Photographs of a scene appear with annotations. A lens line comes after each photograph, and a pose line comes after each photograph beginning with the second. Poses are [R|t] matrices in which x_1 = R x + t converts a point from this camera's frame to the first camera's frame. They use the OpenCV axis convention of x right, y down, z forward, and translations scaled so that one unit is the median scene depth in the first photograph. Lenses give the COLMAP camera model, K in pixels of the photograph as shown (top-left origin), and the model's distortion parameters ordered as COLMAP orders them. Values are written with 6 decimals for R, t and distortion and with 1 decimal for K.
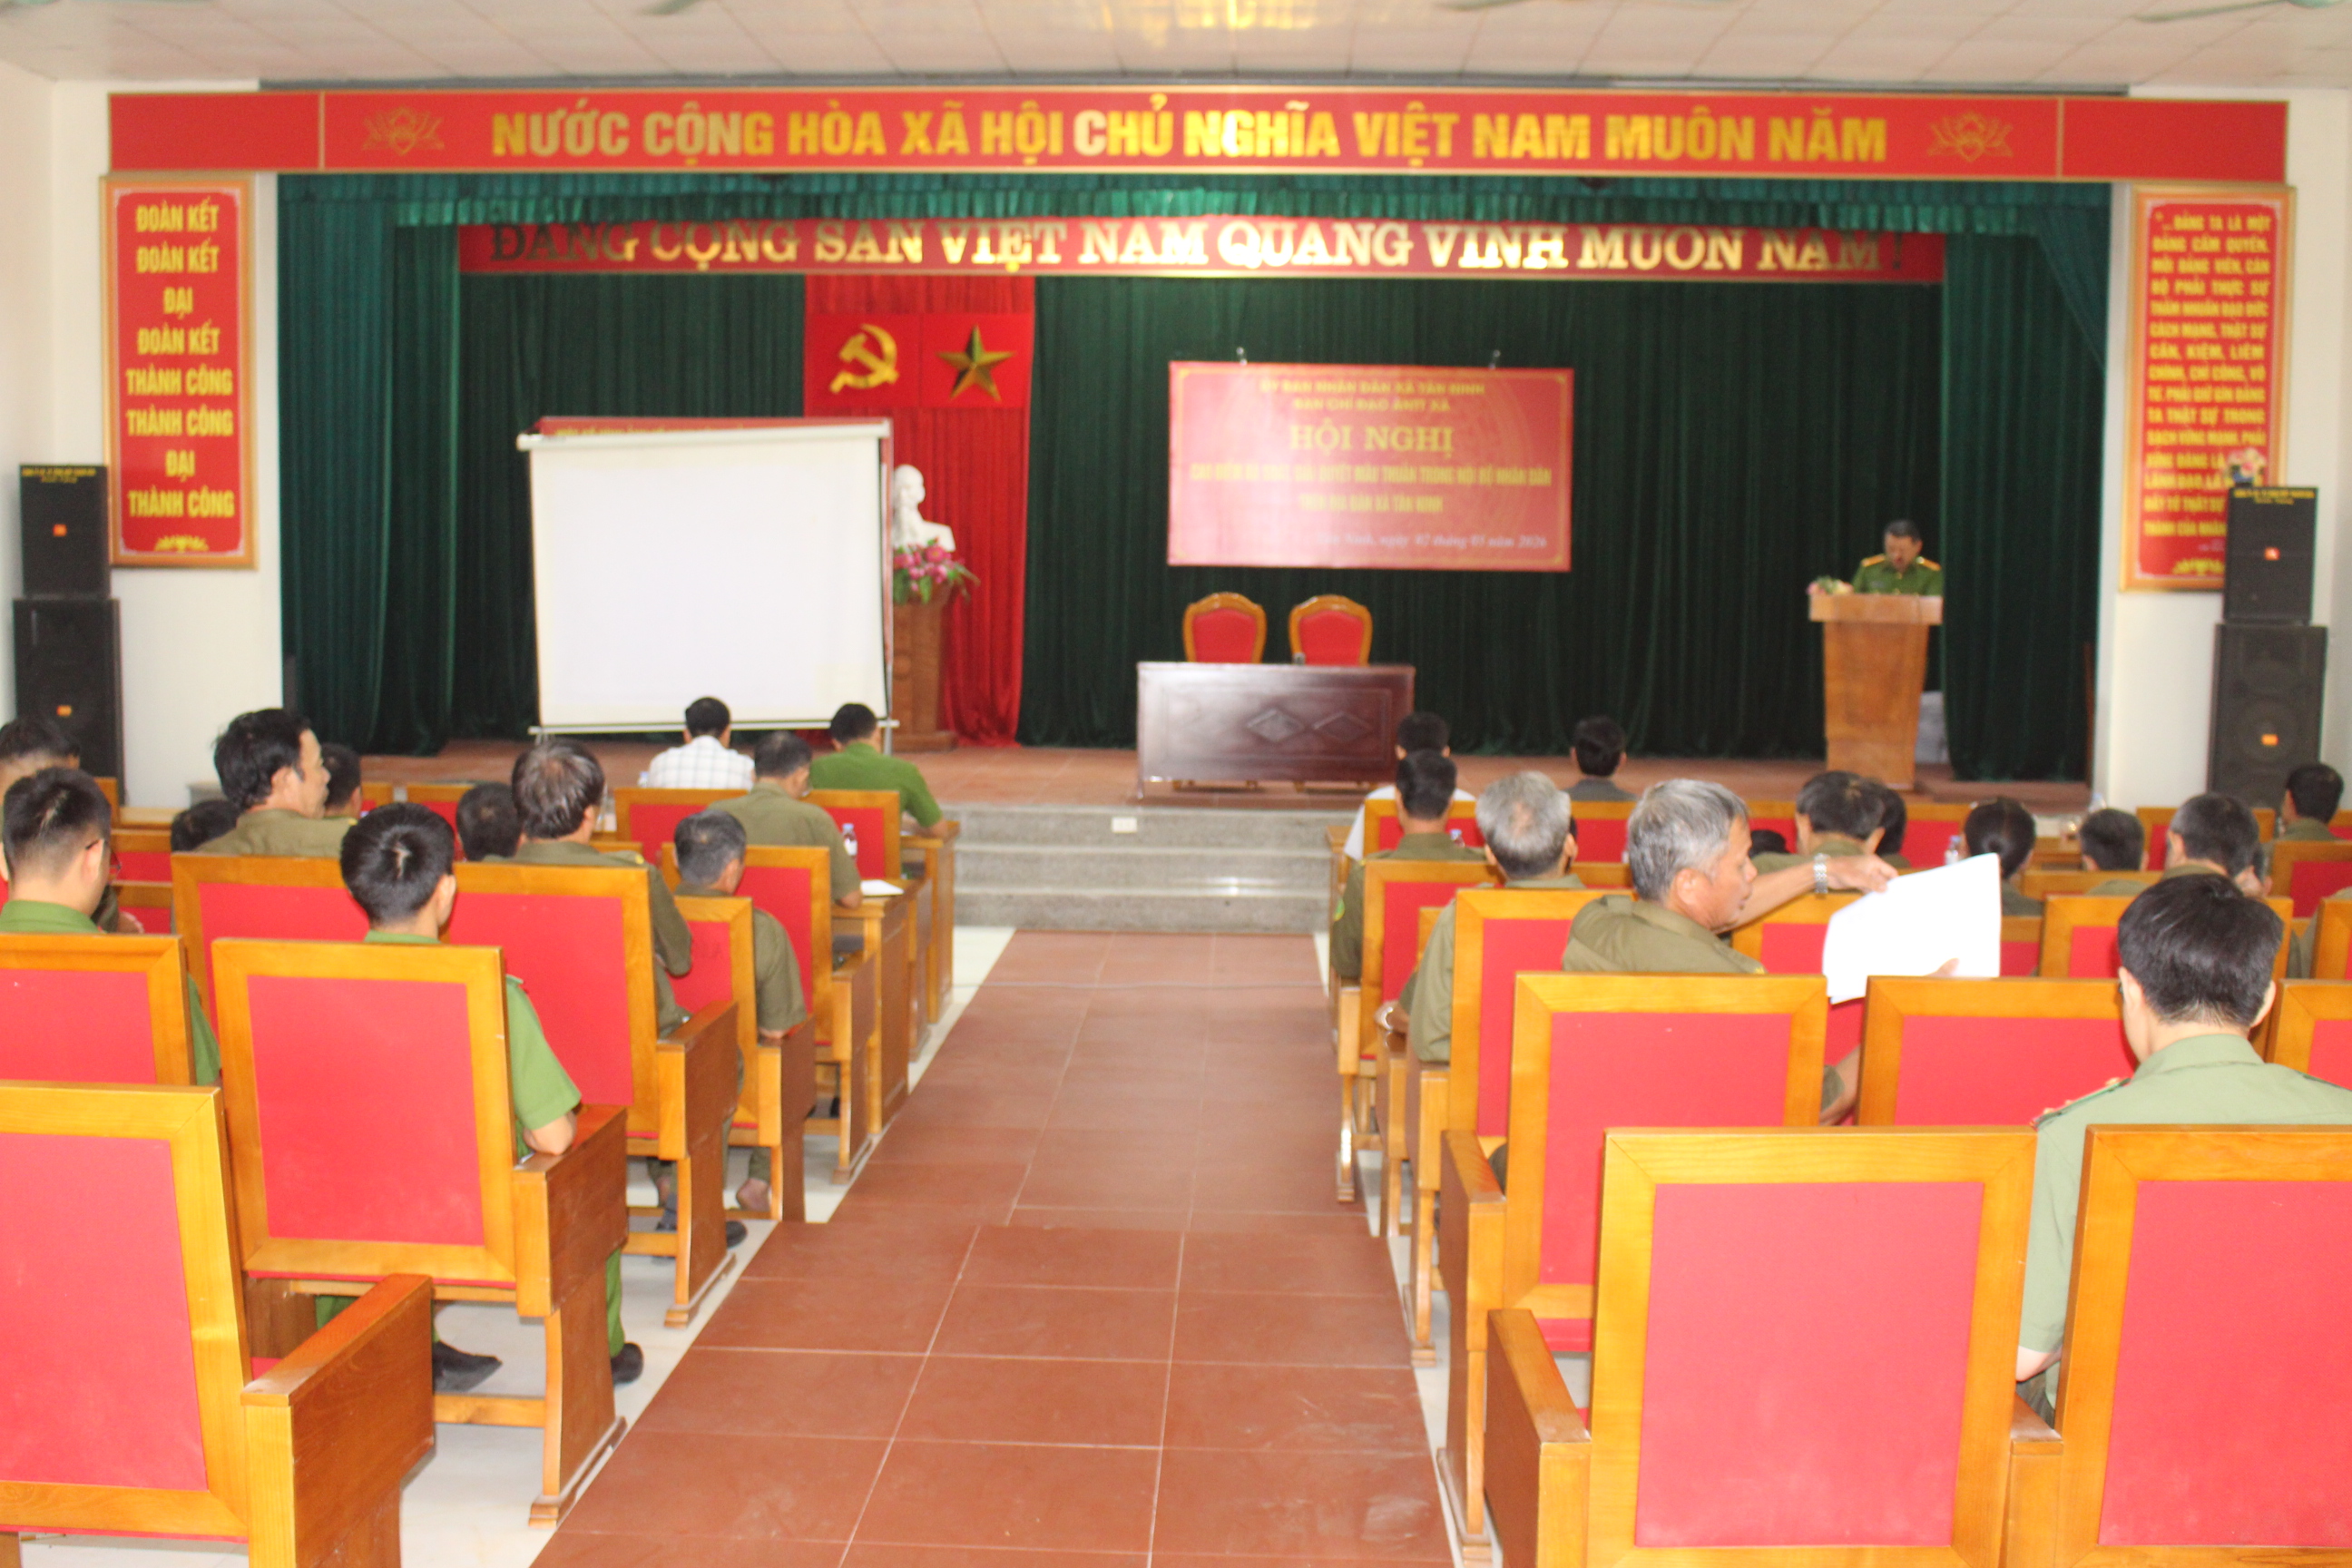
lens RADIAL K [[2477.3, 0, 1186.6], [0, 2477.3, 774.8], [0, 0, 1]] dist [-0.150276, 0.149834]
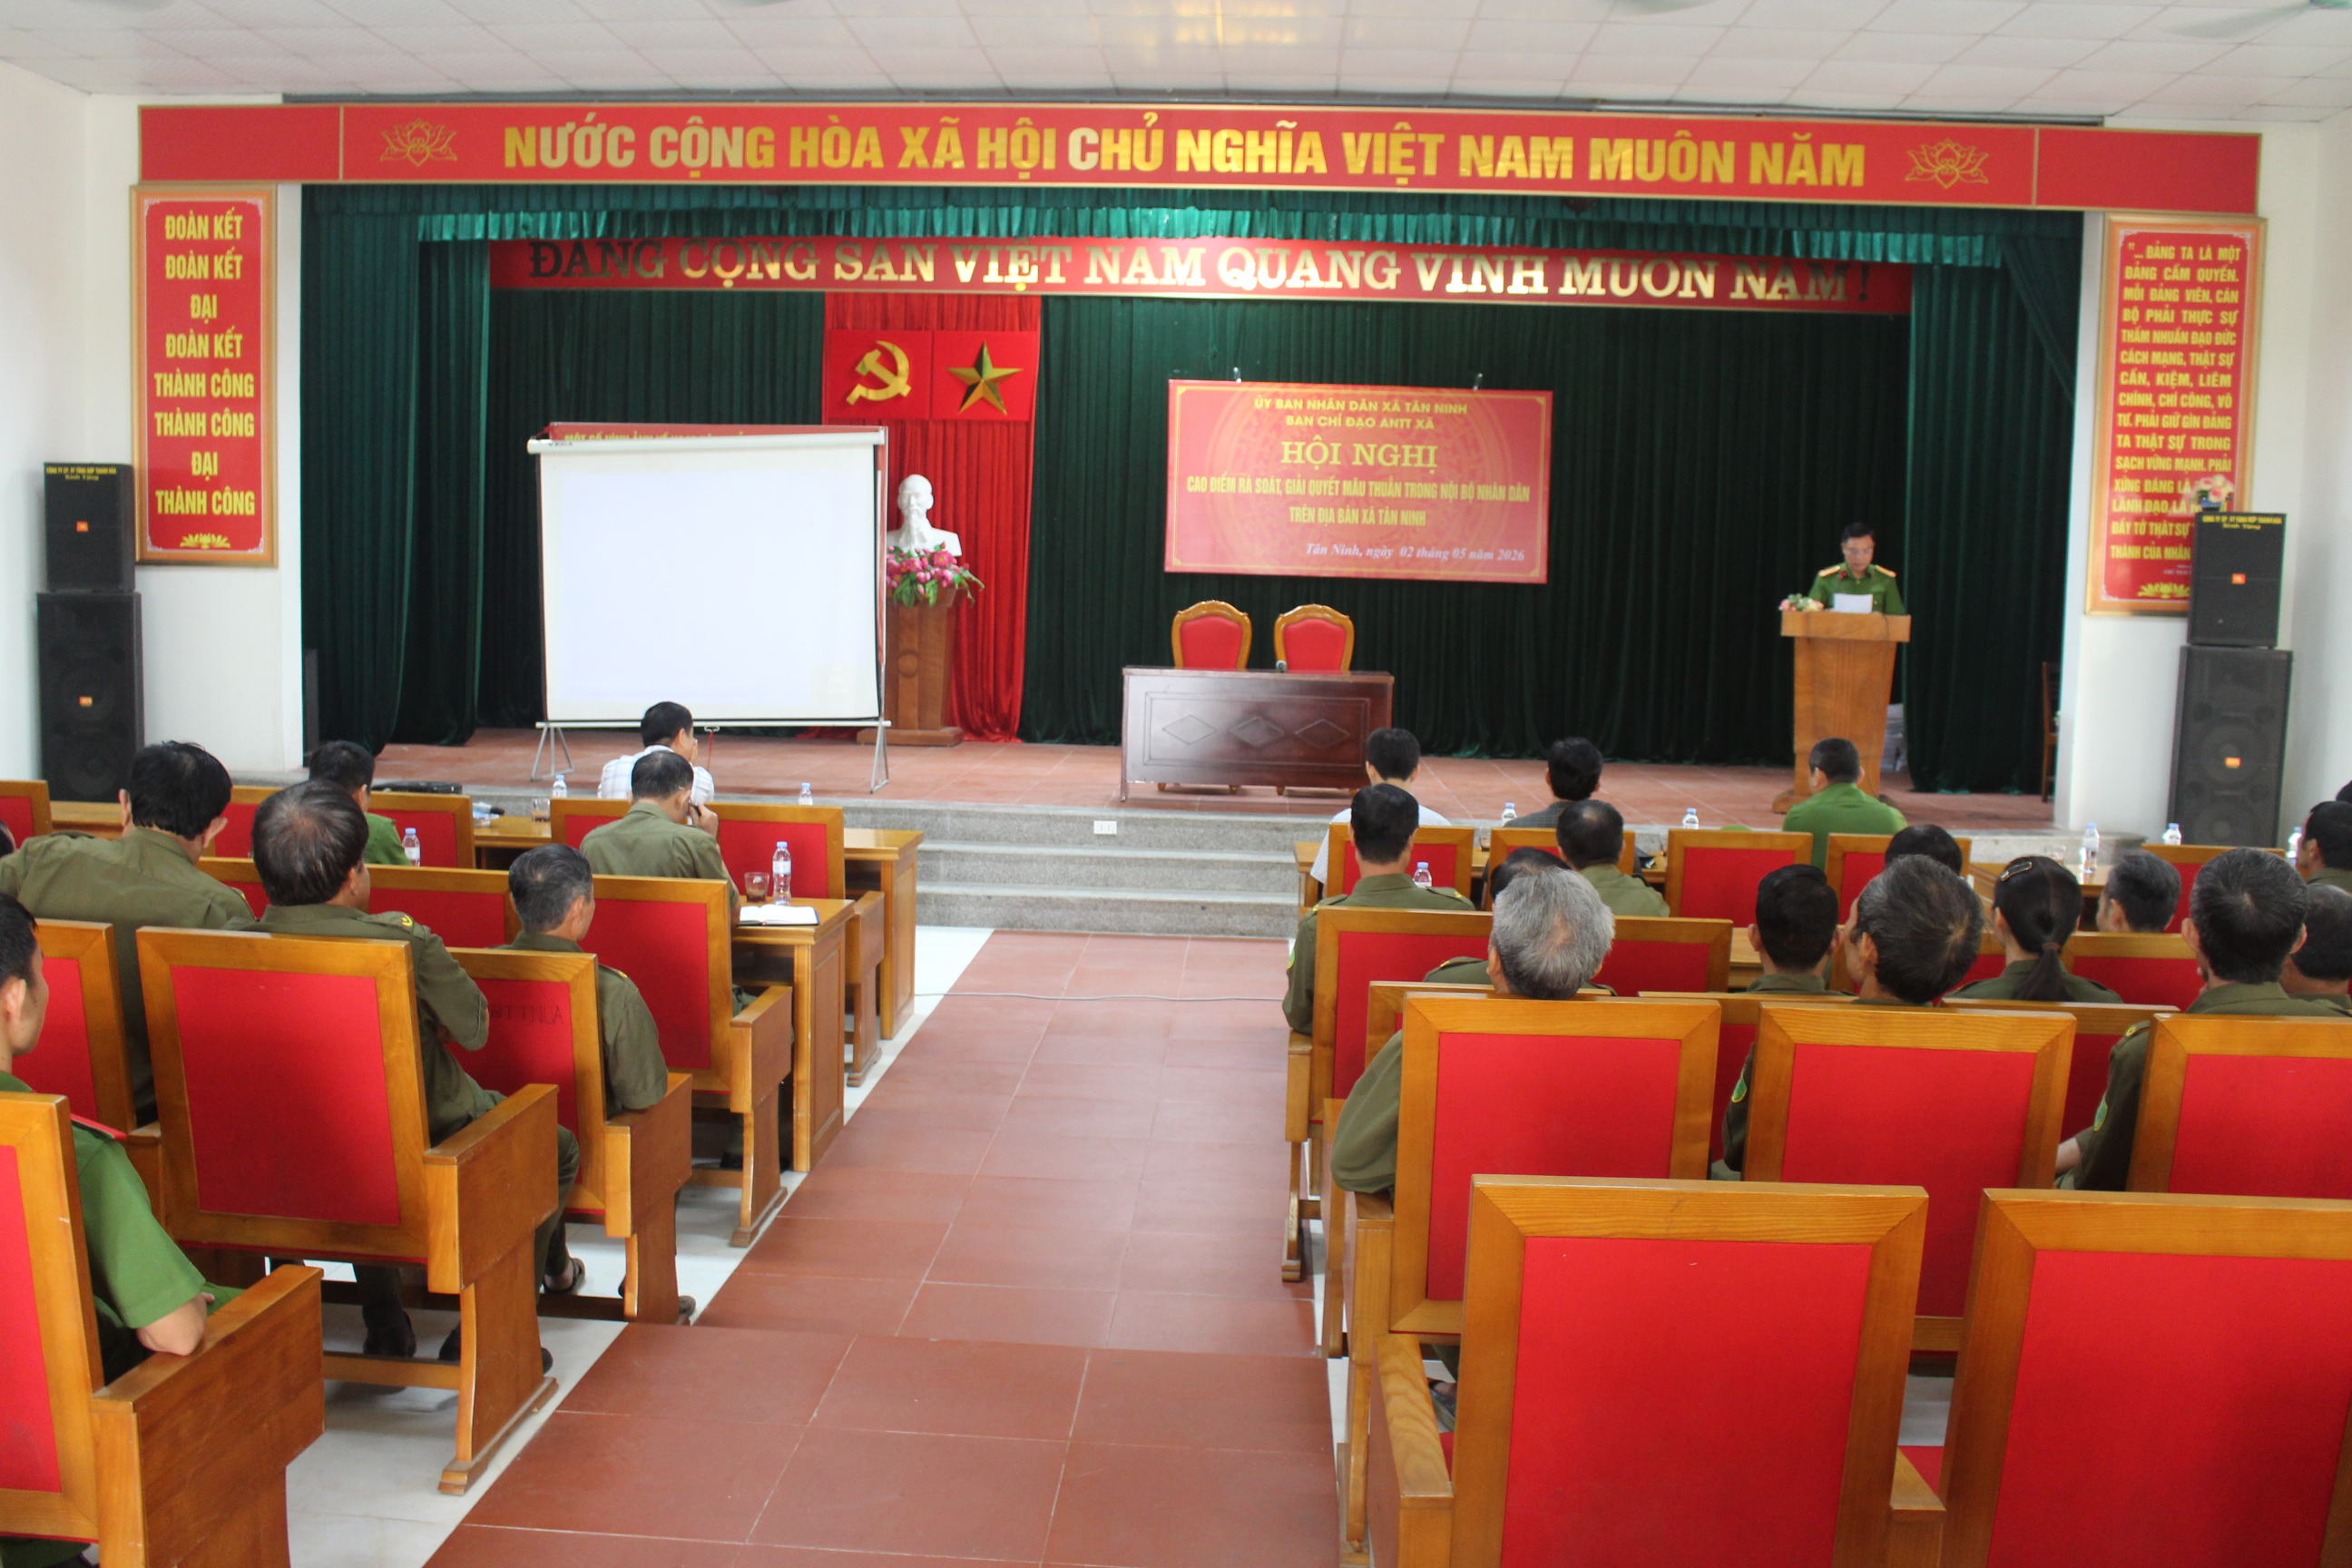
lens RADIAL K [[2147.9, 0, 1176.0], [0, 2147.9, 784.0], [0, 0, 1]] dist [-0.169218, 0.145543]
pose [[0.999772, 0.015299, -0.014870, 0.016036], [-0.015086, 0.999783, 0.014341, -0.010319], [0.015086, -0.014113, 0.999787, 0.112871]]
